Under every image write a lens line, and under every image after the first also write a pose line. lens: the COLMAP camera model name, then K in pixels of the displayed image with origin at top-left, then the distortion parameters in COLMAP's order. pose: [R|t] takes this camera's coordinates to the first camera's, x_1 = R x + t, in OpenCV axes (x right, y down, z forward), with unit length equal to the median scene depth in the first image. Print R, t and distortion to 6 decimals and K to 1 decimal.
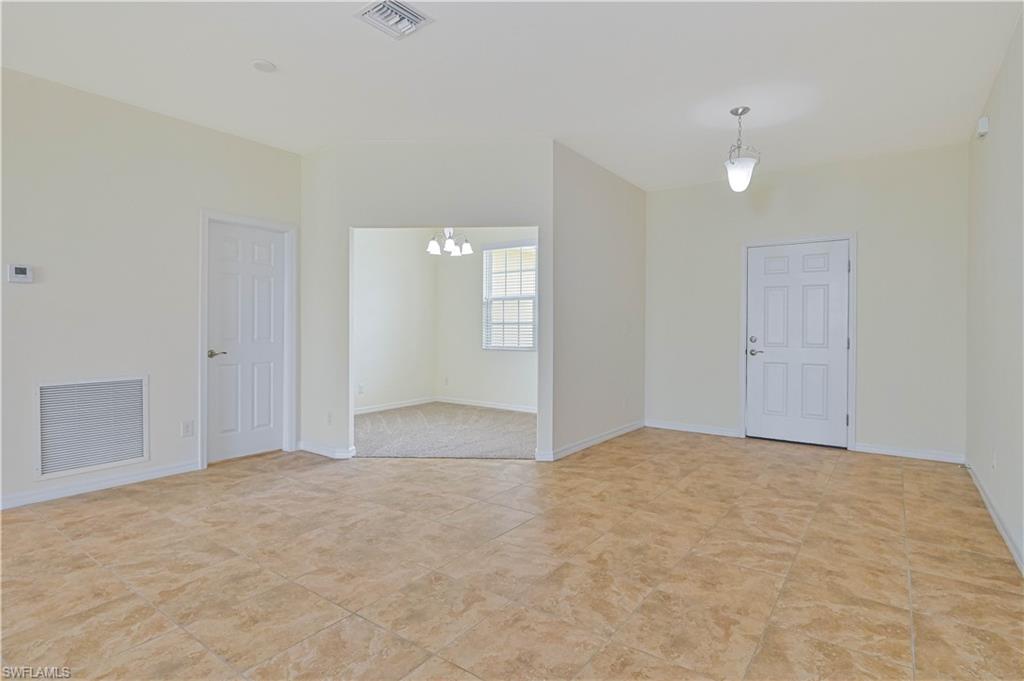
lens RADIAL K [[519.3, 0, 511.8], [0, 519.3, 334.2], [0, 0, 1]] dist [0.013905, -0.002138]
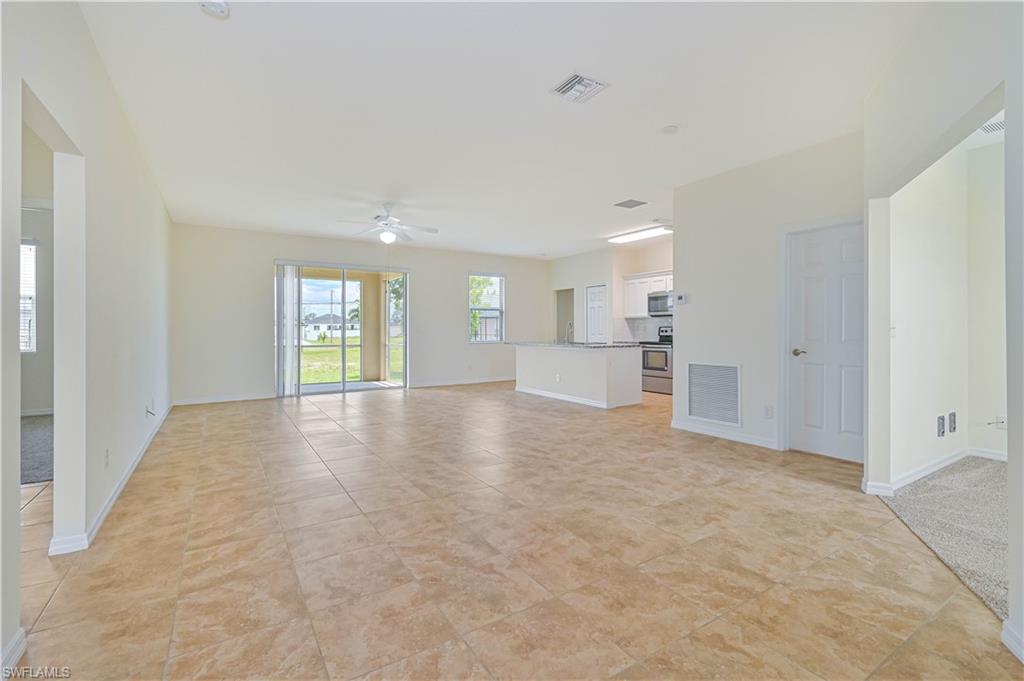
lens RADIAL K [[457.5, 0, 514.5], [0, 457.5, 330.5], [0, 0, 1]] dist [0.001362, -0.001568]
pose [[-0.358339, -0.003418, -0.933585, 1.044448], [-0.010860, 0.999941, 0.000508, -0.004371], [0.933528, 0.010321, -0.358355, 1.495247]]
